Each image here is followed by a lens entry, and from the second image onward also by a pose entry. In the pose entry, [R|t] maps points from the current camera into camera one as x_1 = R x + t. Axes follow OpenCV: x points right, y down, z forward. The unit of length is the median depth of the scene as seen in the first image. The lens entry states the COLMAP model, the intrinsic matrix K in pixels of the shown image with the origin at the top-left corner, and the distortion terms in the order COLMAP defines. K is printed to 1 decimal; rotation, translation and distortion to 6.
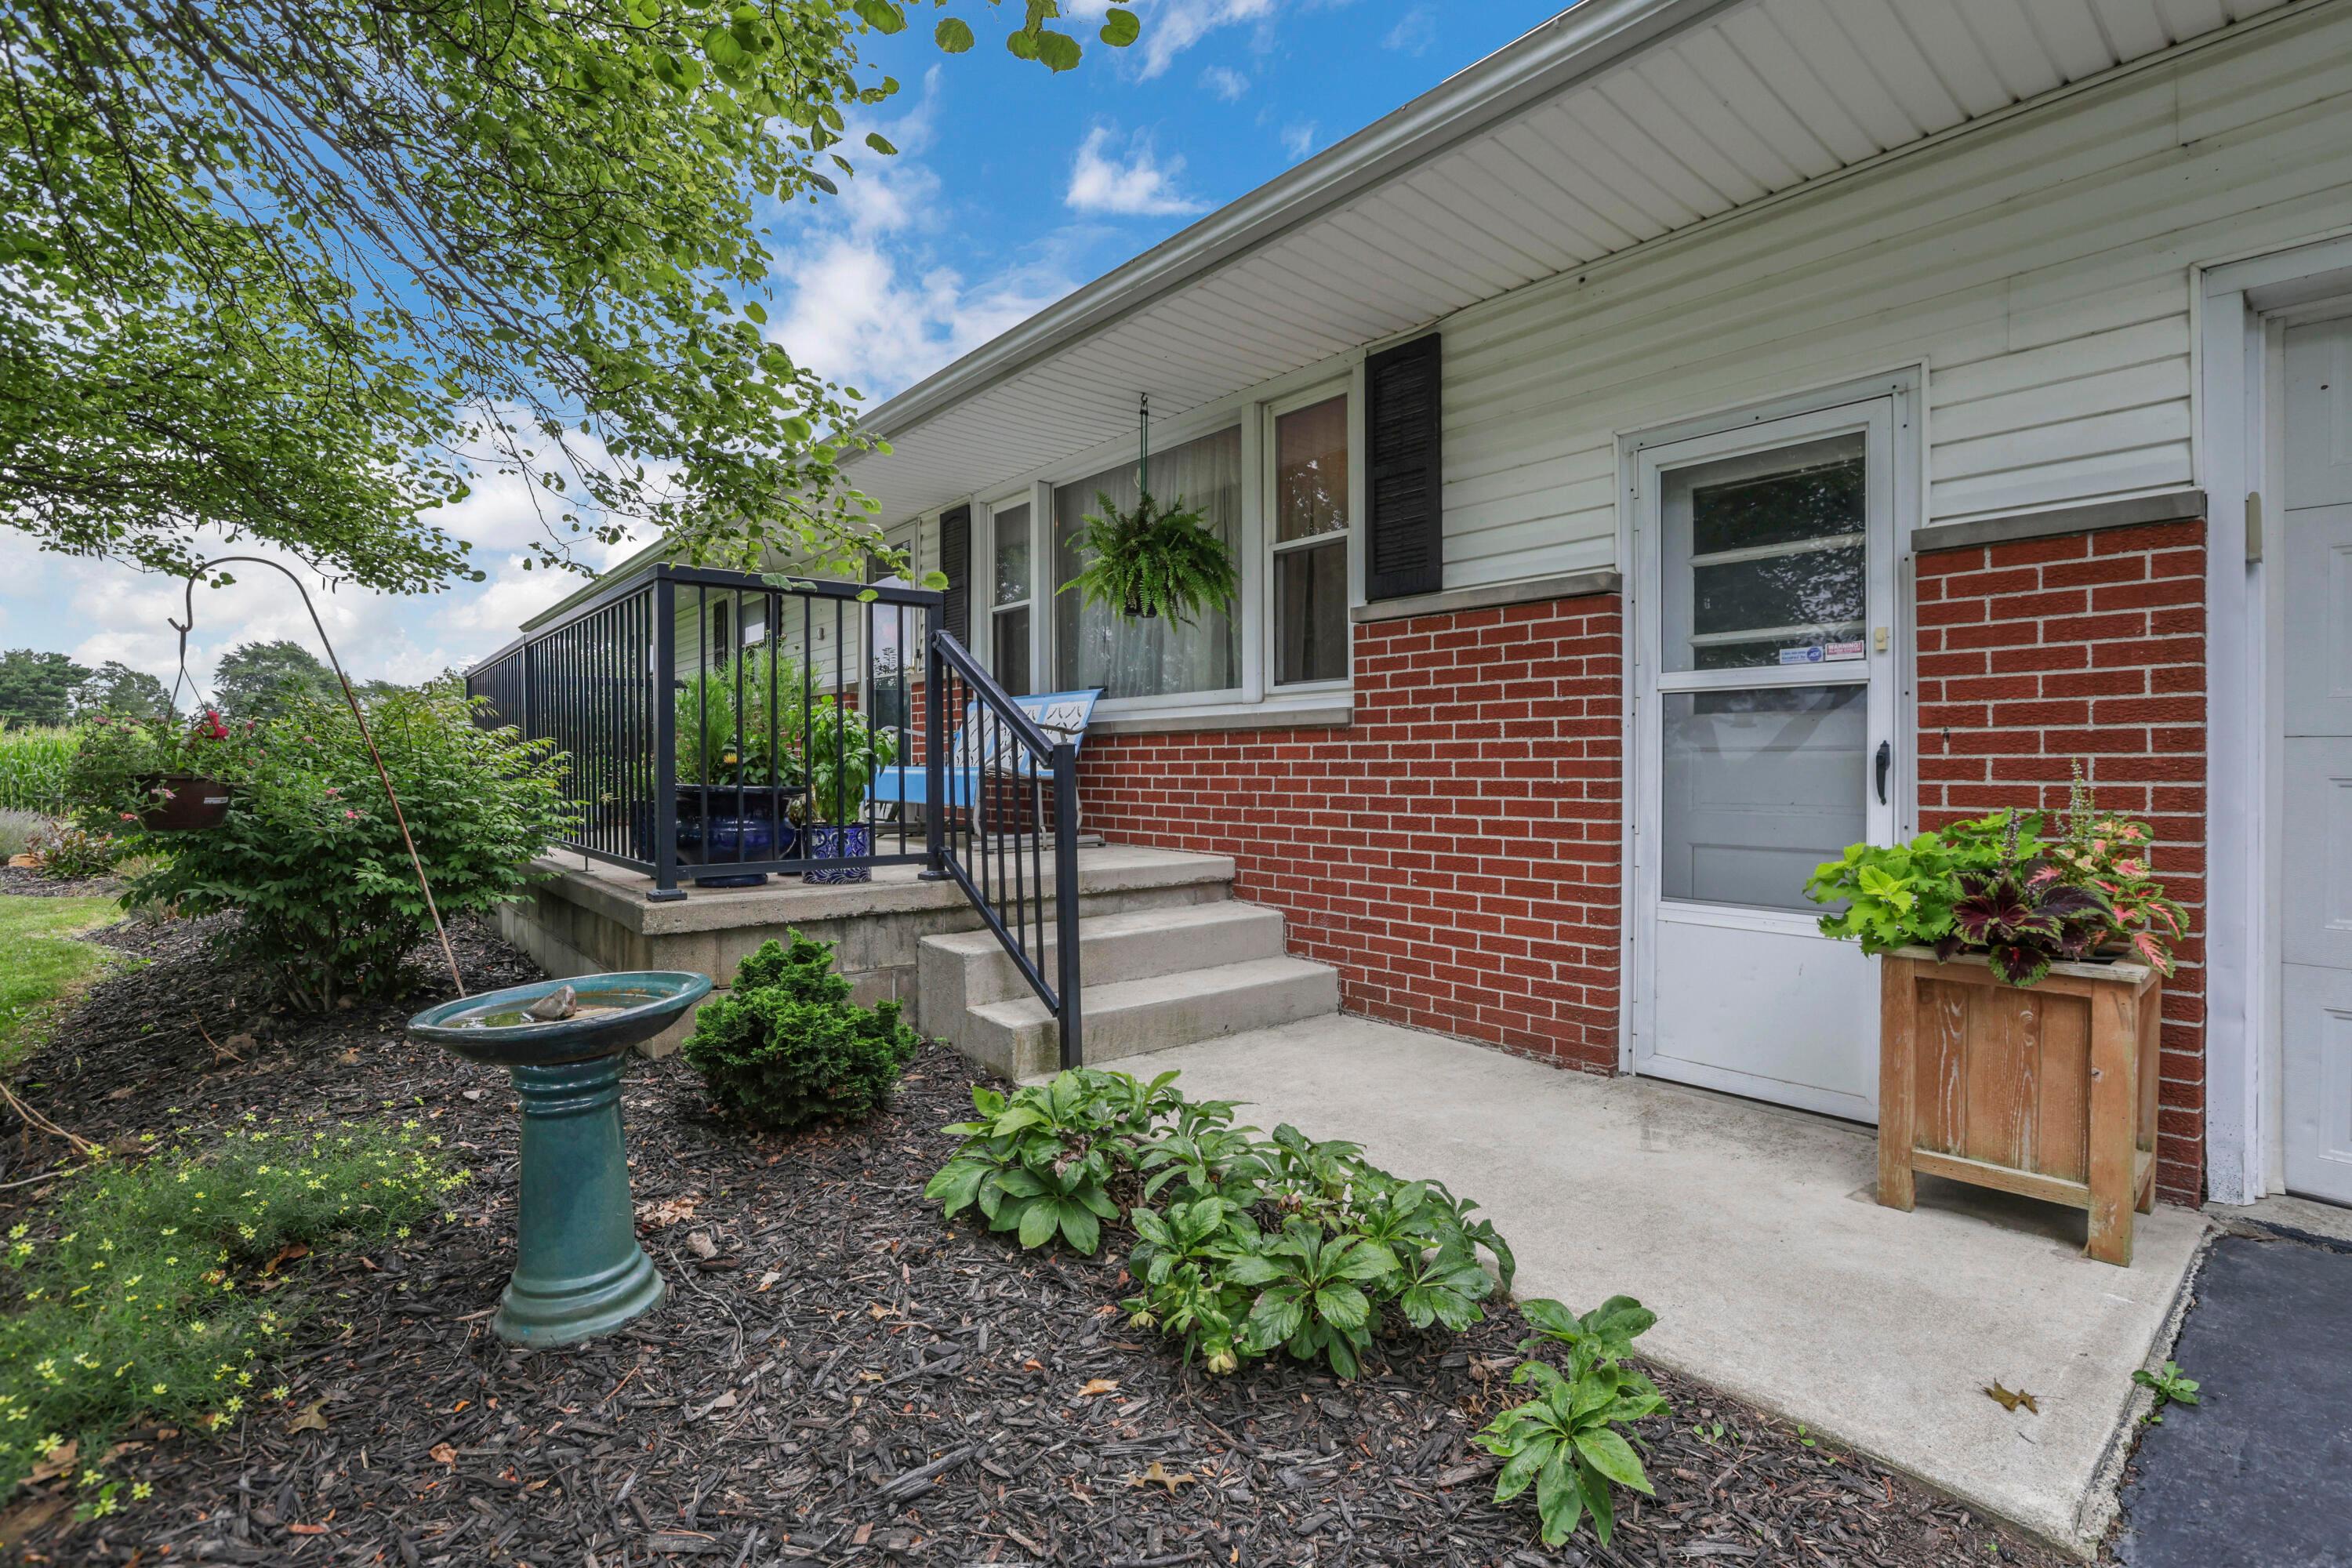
lens RADIAL K [[1079.4, 0, 1197.1], [0, 1079.4, 775.5], [0, 0, 1]] dist [-0.000583, 0.000256]
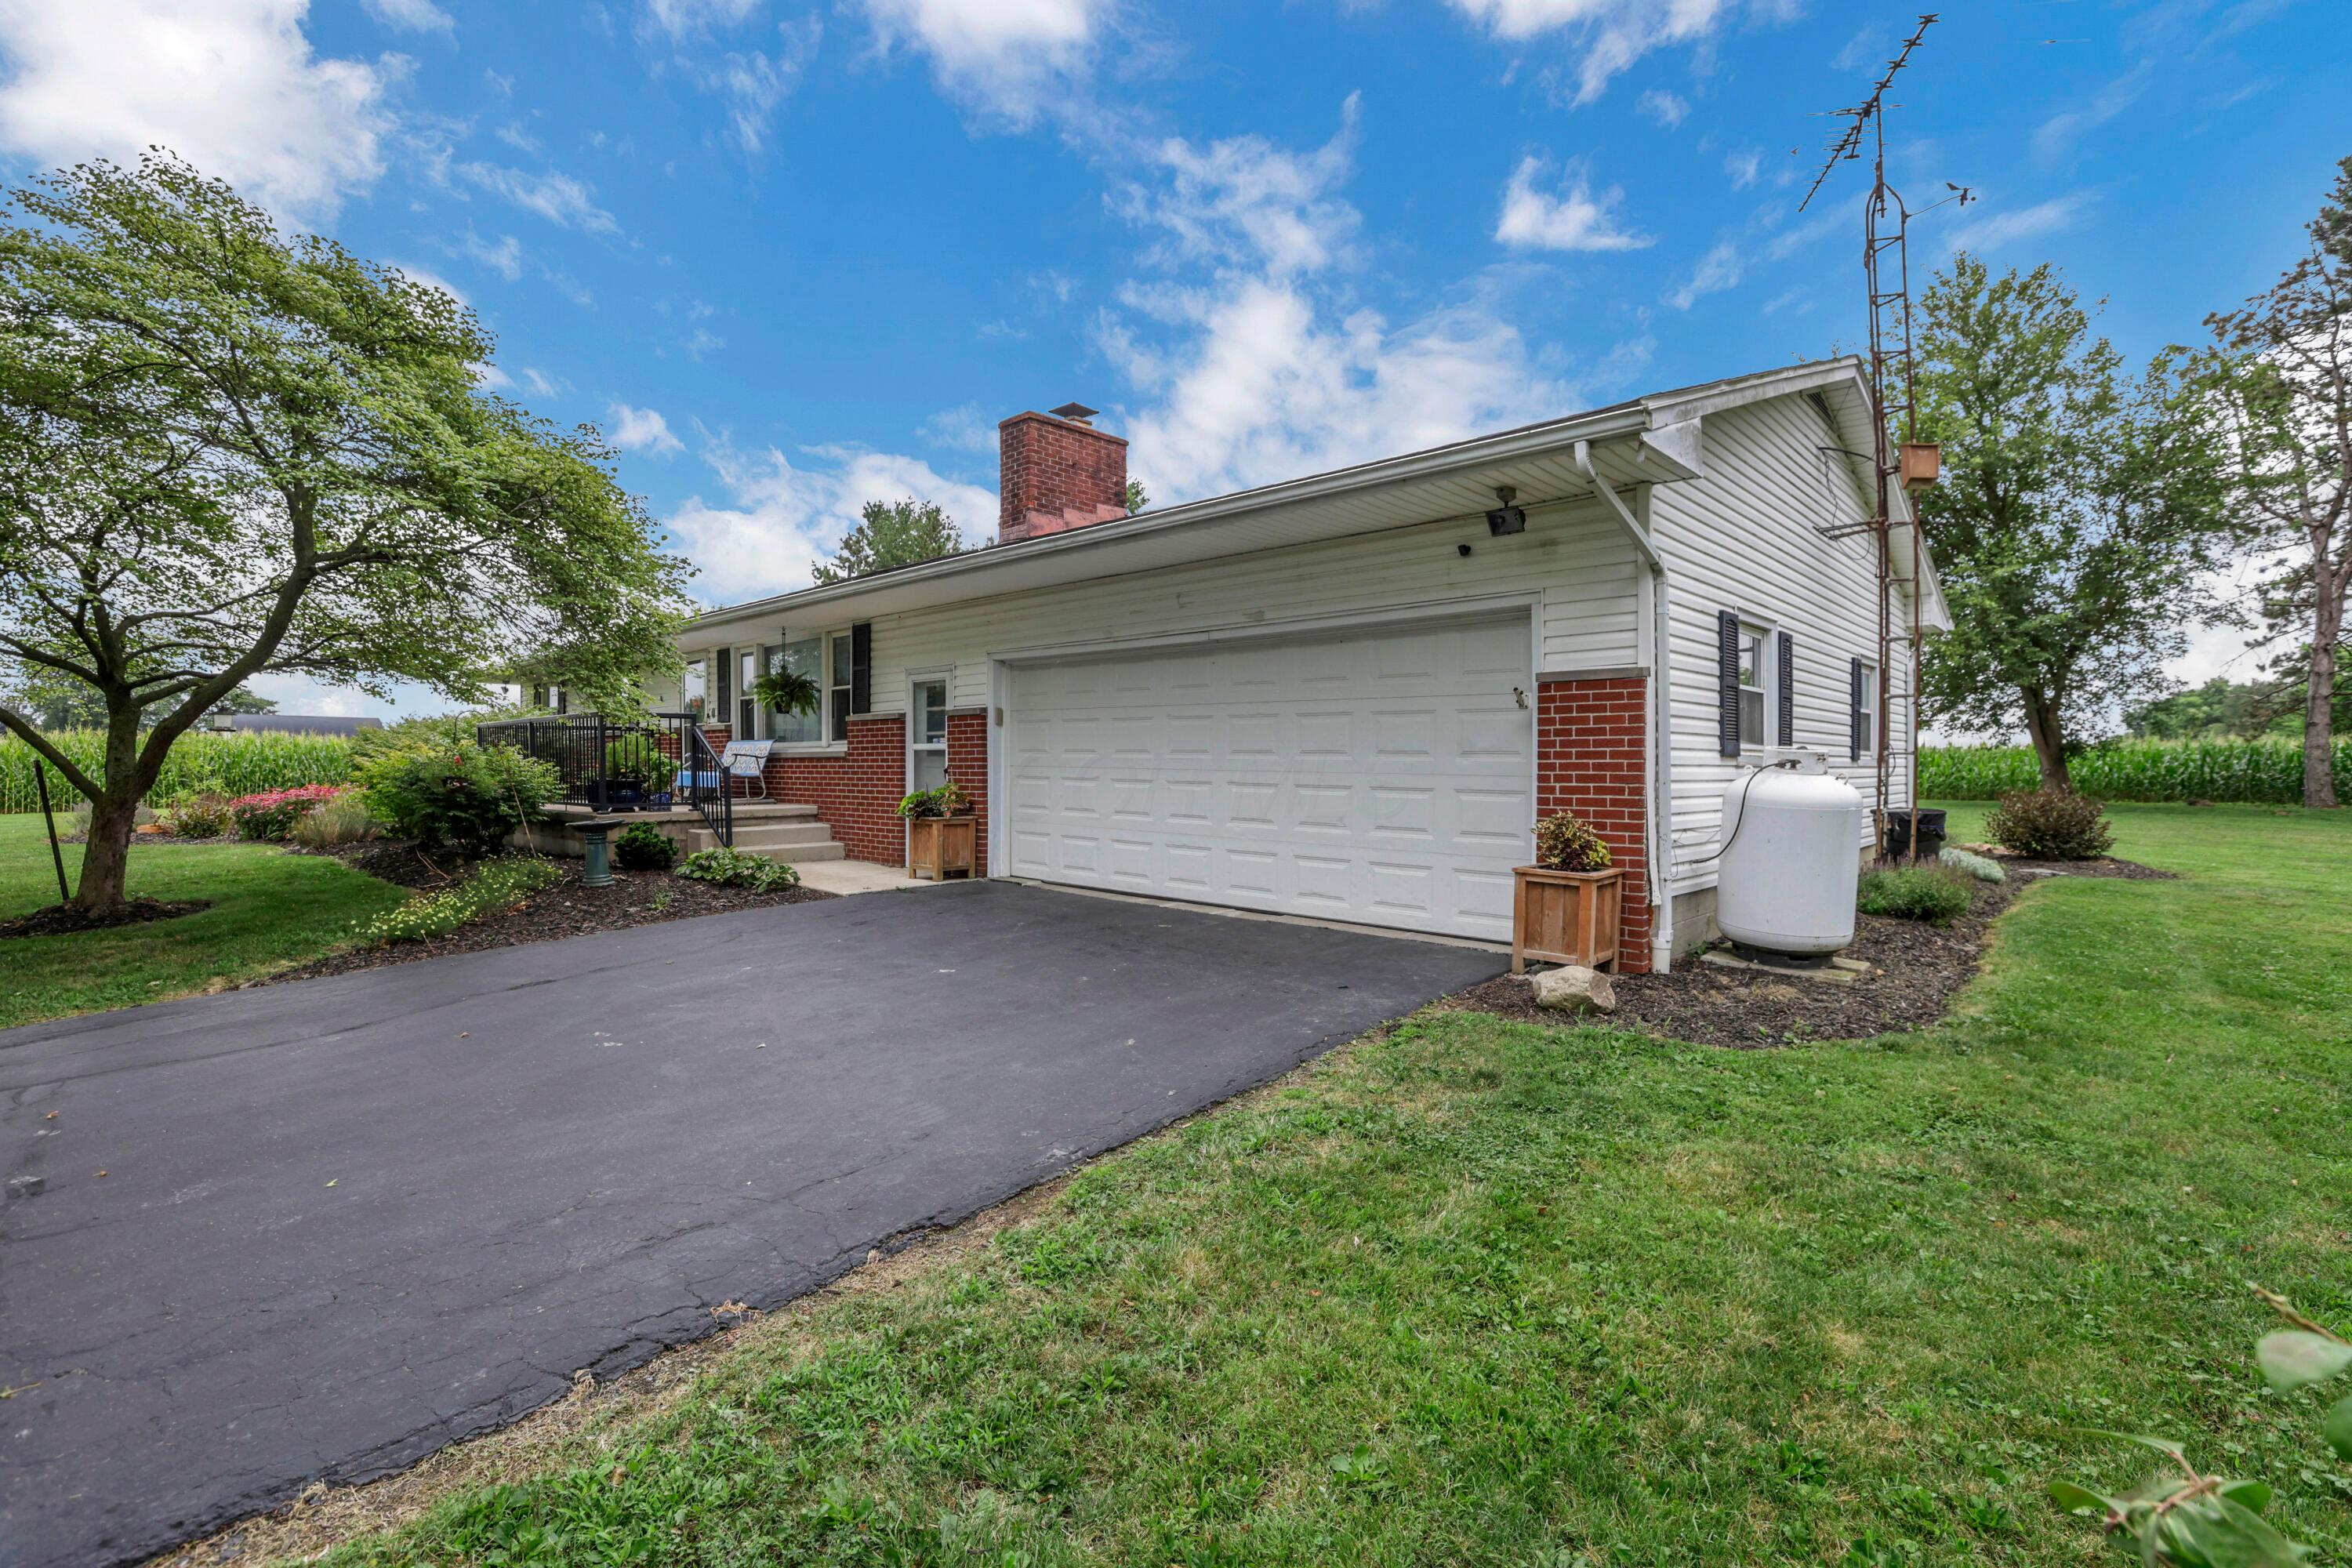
lens RADIAL K [[1079.4, 0, 1153.5], [0, 1079.4, 775.4], [0, 0, 1]] dist [-0.000583, 0.000256]
pose [[0.996696, -0.004049, 0.081120, 0.763714], [0.003700, 0.999983, 0.004446, -0.008902], [-0.081137, -0.004132, 0.996694, -2.024865]]
